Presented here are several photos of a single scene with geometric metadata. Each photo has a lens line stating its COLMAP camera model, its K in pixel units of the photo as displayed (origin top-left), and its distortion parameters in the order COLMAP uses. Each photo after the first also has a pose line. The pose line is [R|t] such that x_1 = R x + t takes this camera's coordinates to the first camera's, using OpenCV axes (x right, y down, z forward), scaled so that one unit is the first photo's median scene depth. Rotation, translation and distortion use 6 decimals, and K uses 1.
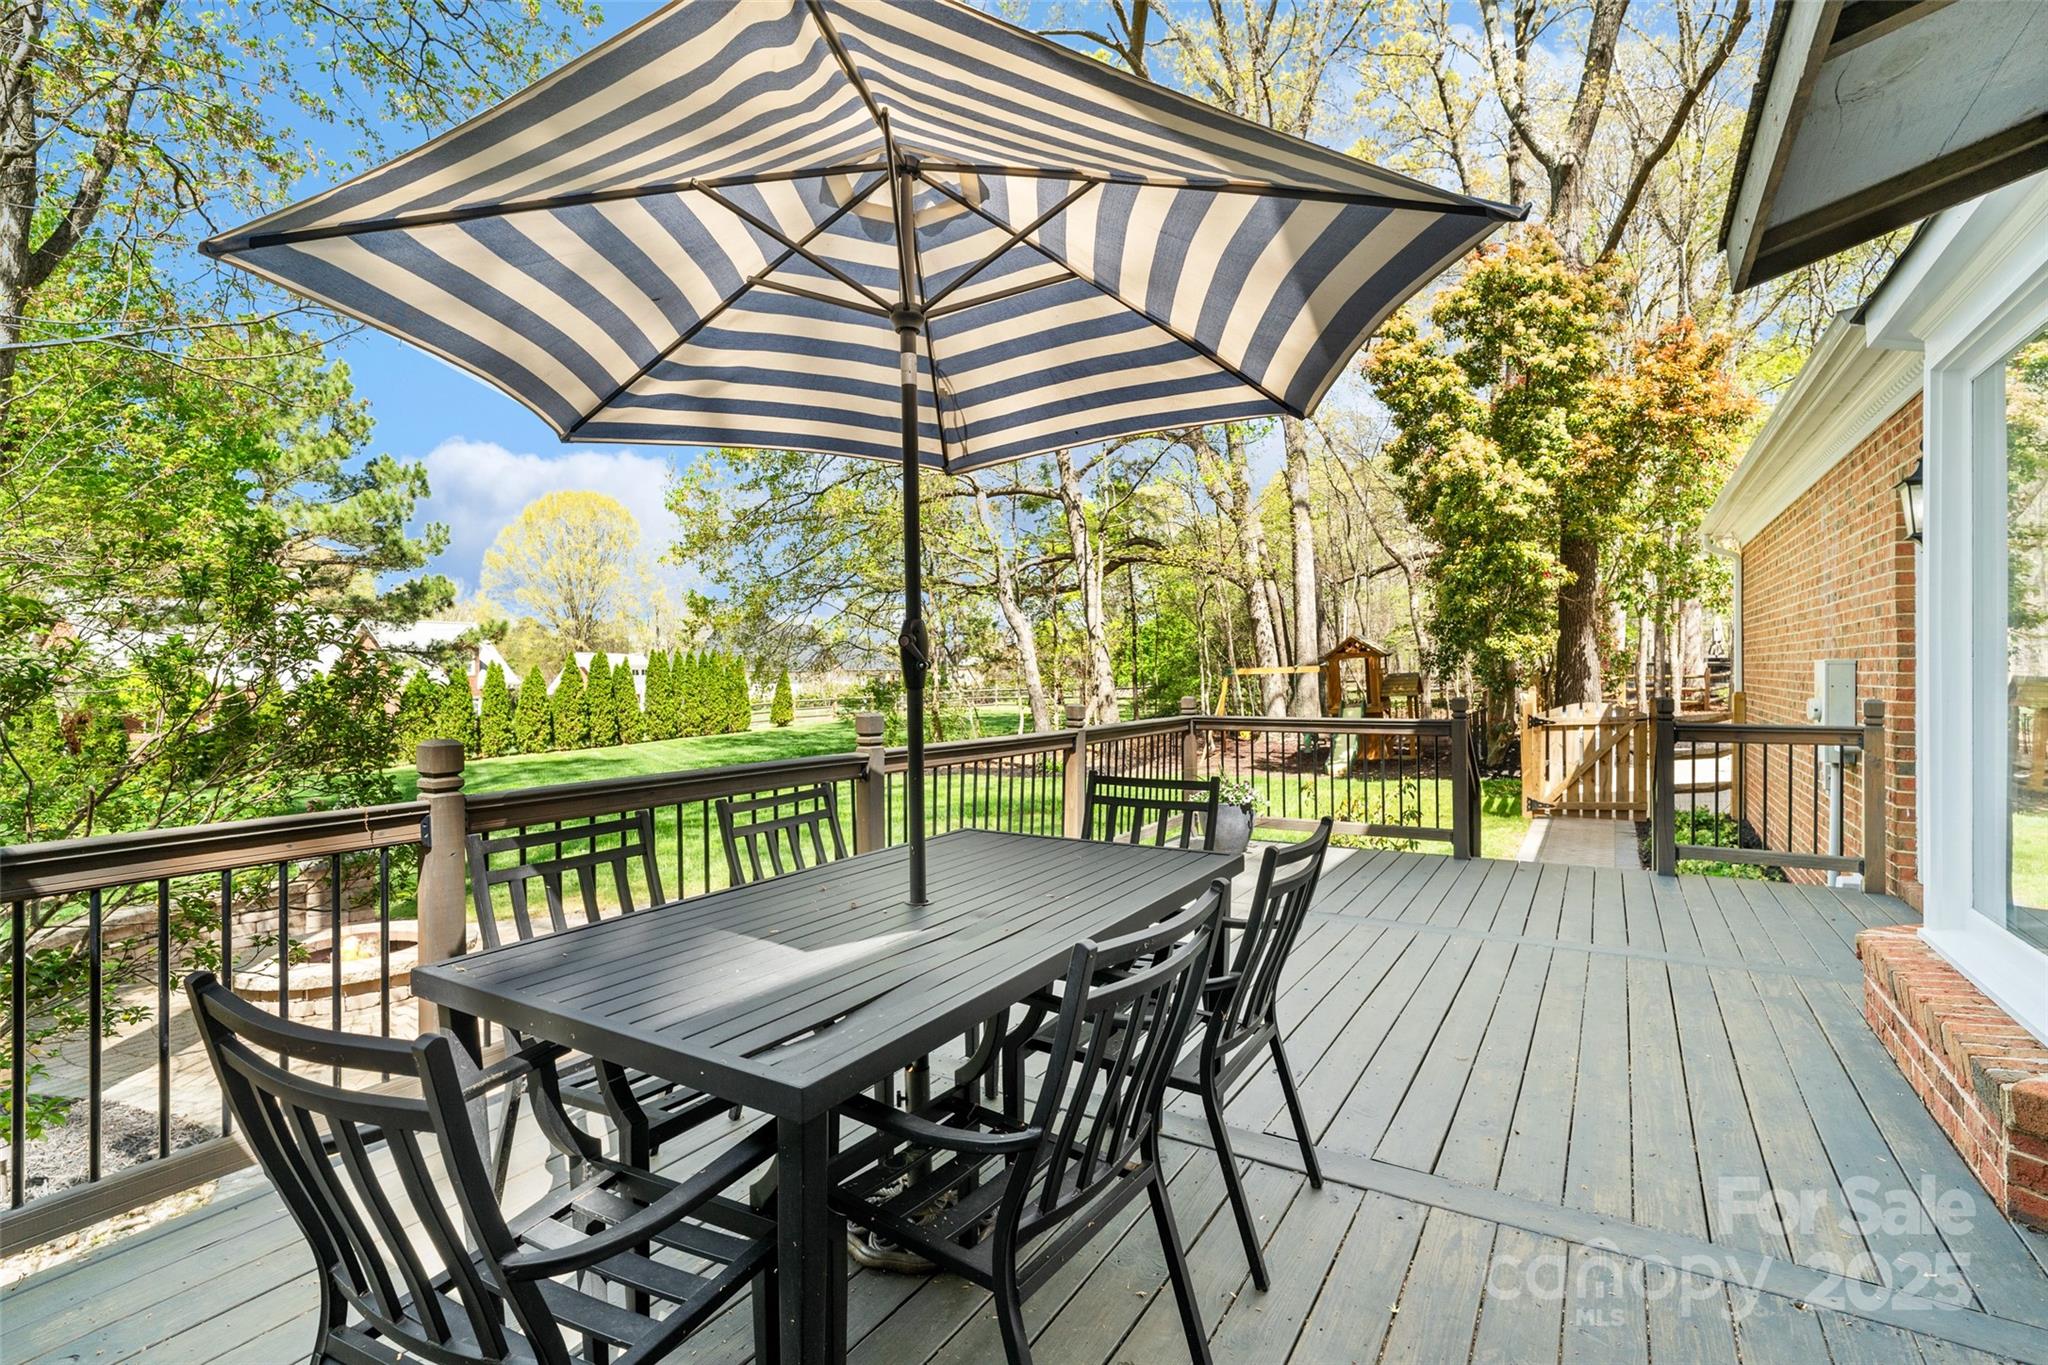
lens RADIAL K [[950.2, 0, 1024.0], [0, 950.2, 678.8], [0, 0, 1]] dist [-0.000643, -0.000063]
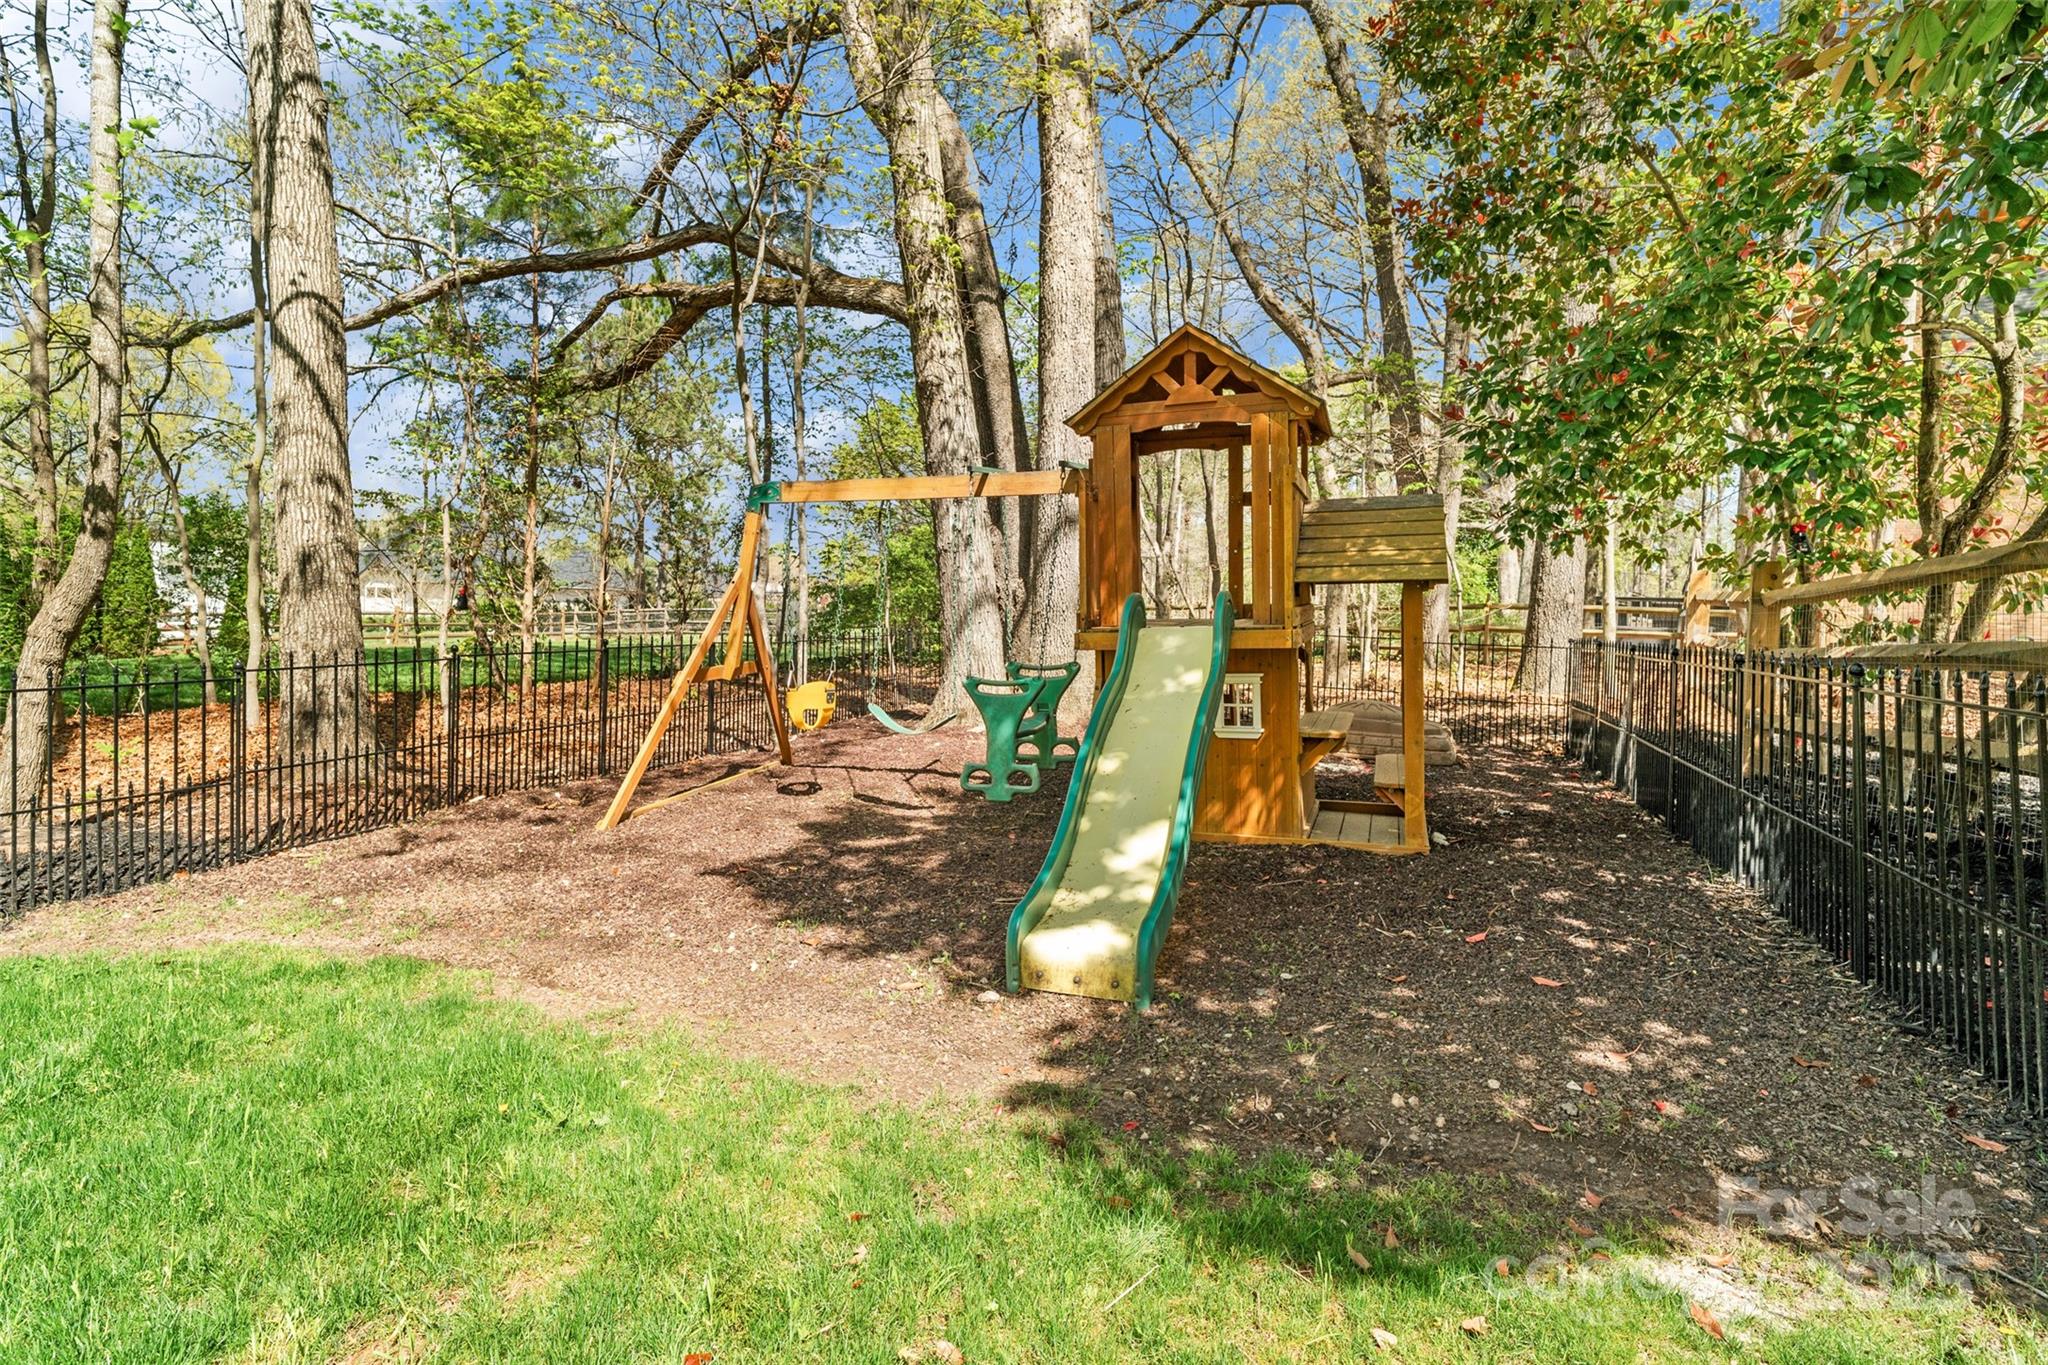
lens RADIAL K [[950.2, 0, 1024.1], [0, 950.2, 681.6], [0, 0, 1]] dist [-0.000643, -0.000063]
pose [[0.980565, 0.010779, 0.195899, 0.212115], [-0.008175, 0.999867, -0.014100, 0.046432], [-0.196025, 0.012224, 0.980523, 0.666369]]
